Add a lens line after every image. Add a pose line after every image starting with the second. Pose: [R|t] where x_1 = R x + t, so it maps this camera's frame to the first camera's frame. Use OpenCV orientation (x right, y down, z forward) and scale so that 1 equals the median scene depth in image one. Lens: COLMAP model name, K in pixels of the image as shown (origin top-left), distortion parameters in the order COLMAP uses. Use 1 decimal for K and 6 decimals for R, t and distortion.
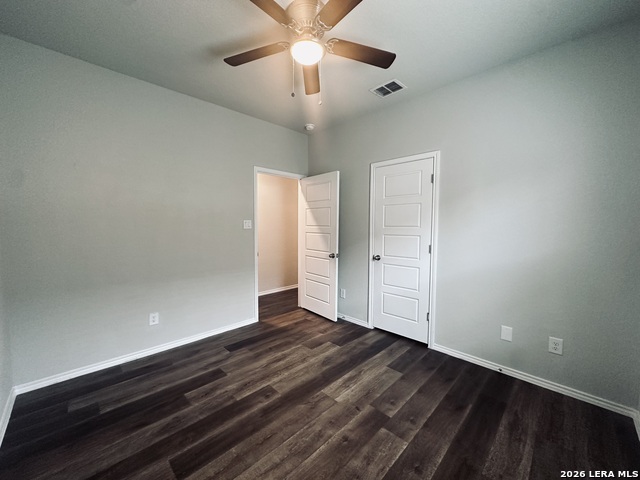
lens RADIAL K [[256.0, 0, 321.1], [0, 256.0, 241.0], [0, 0, 1]] dist [-0.001557, -0.000089]
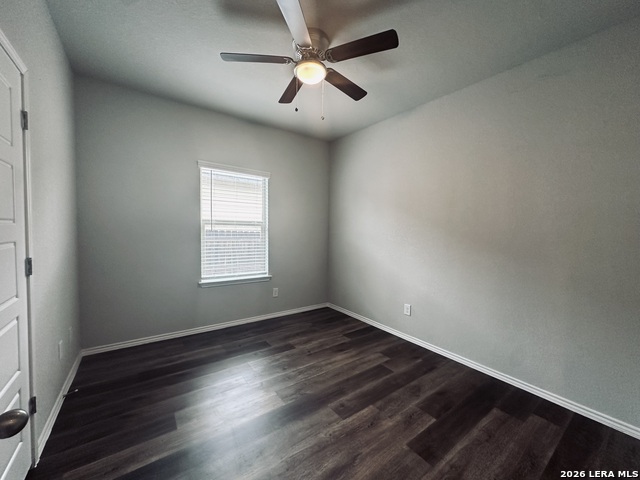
lens RADIAL K [[256.0, 0, 321.1], [0, 256.0, 241.0], [0, 0, 1]] dist [-0.001557, -0.000089]
pose [[-0.987145, -0.034291, 0.156104, -0.267401], [-0.017305, 0.993902, 0.108896, -0.111666], [-0.158886, 0.104795, -0.981720, 1.947689]]
